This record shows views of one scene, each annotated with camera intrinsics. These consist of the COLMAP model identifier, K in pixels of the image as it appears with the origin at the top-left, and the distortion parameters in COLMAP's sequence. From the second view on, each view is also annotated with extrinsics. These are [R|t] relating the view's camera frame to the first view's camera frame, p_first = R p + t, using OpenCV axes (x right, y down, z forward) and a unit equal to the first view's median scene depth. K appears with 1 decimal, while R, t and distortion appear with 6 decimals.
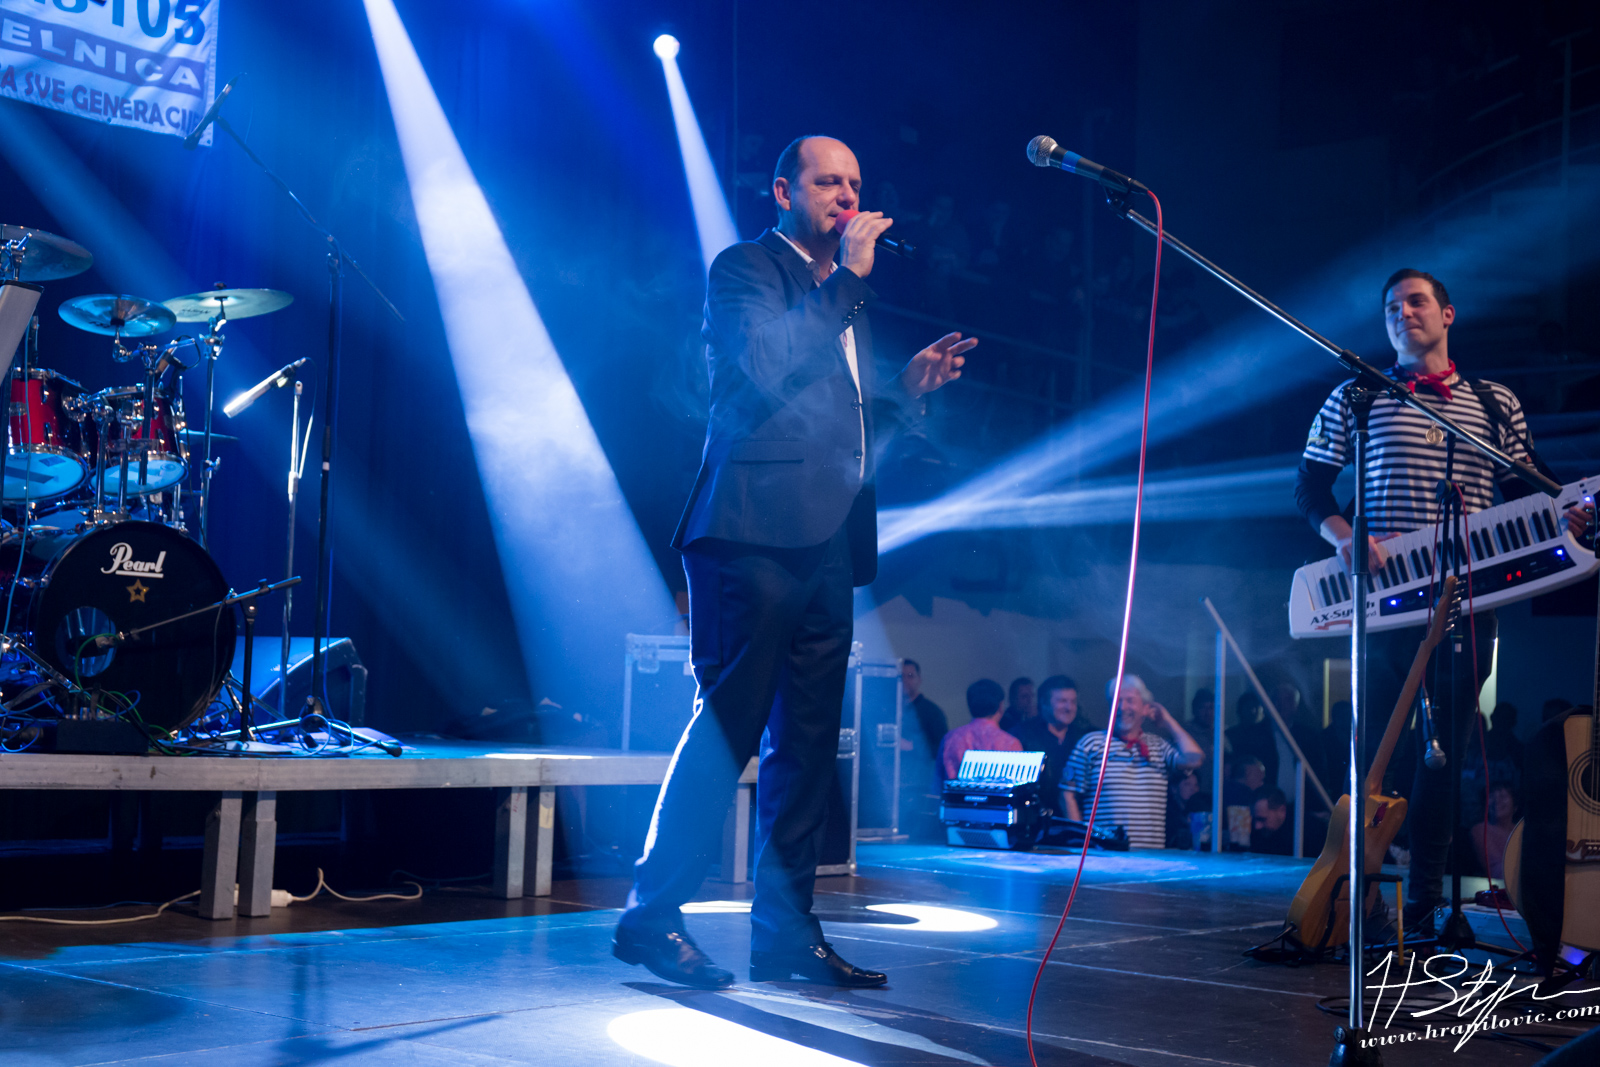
lens RADIAL K [[2182.1, 0, 803.3], [0, 2182.1, 541.3], [0, 0, 1]] dist [0.027139, 0.000000]
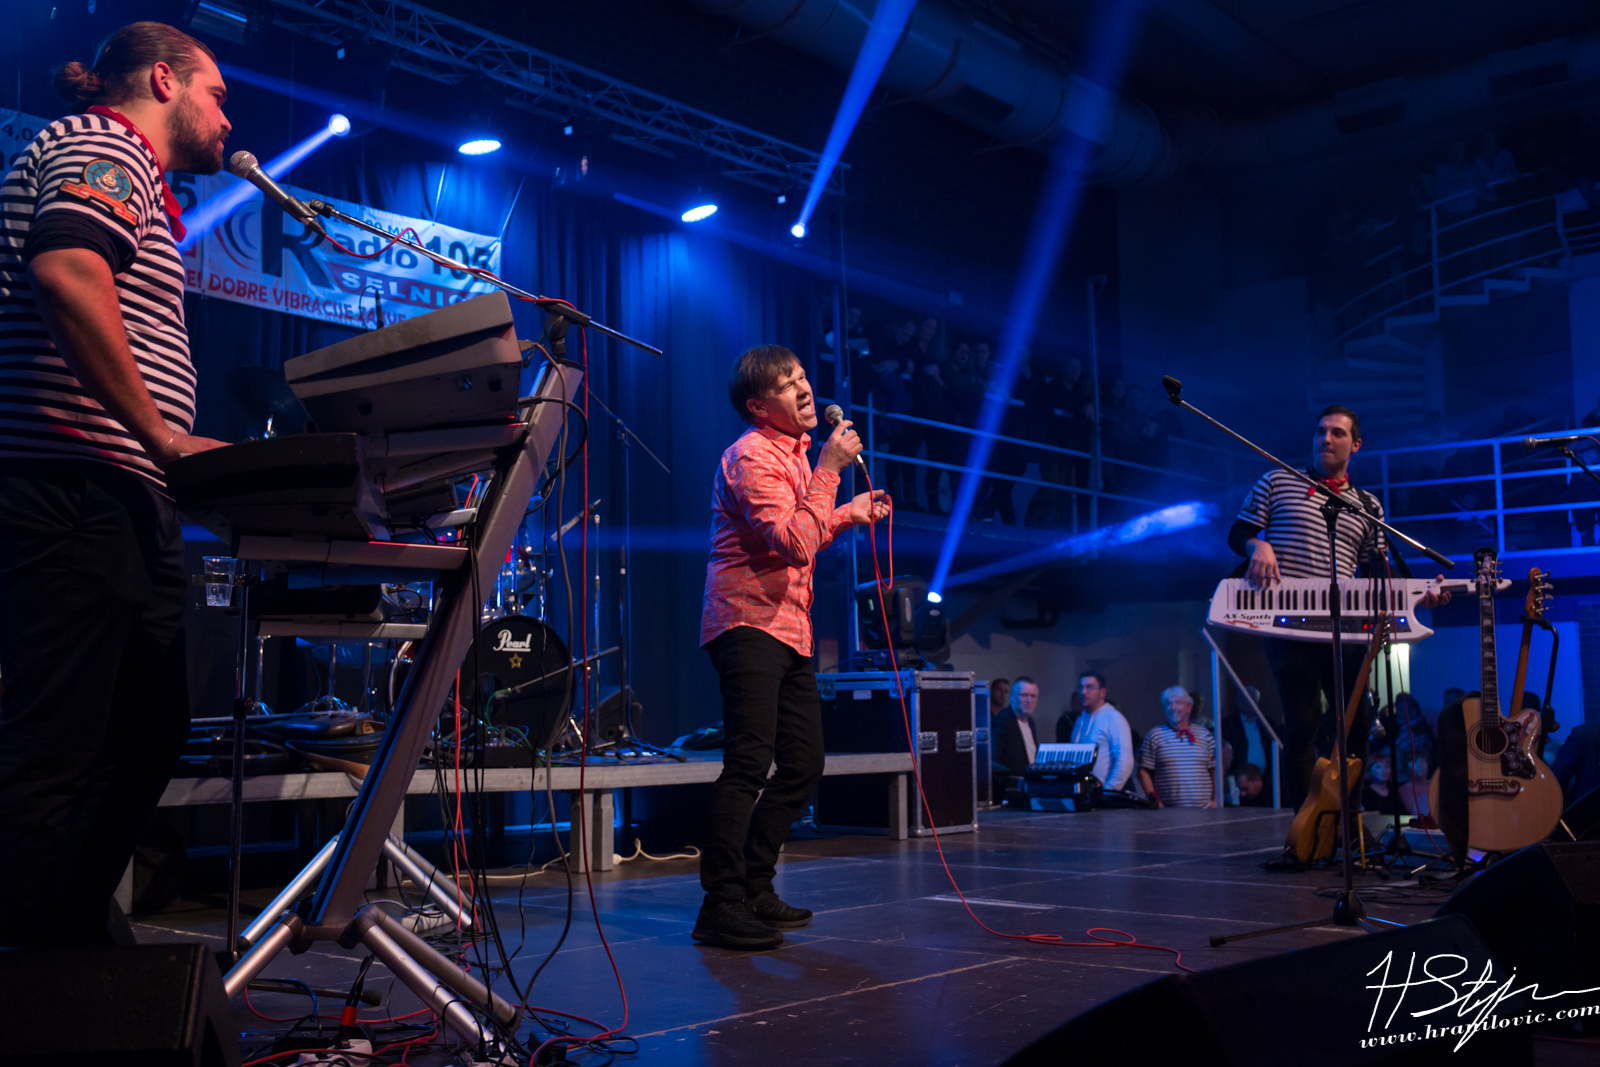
lens RADIAL K [[1723.4, 0, 786.2], [0, 1723.4, 530.8], [0, 0, 1]] dist [-0.016589, 0.000000]
pose [[0.998179, -0.049717, -0.034156, -0.068825], [0.048484, 0.998174, -0.036023, -0.015346], [0.035884, 0.034301, 0.998767, -0.197463]]
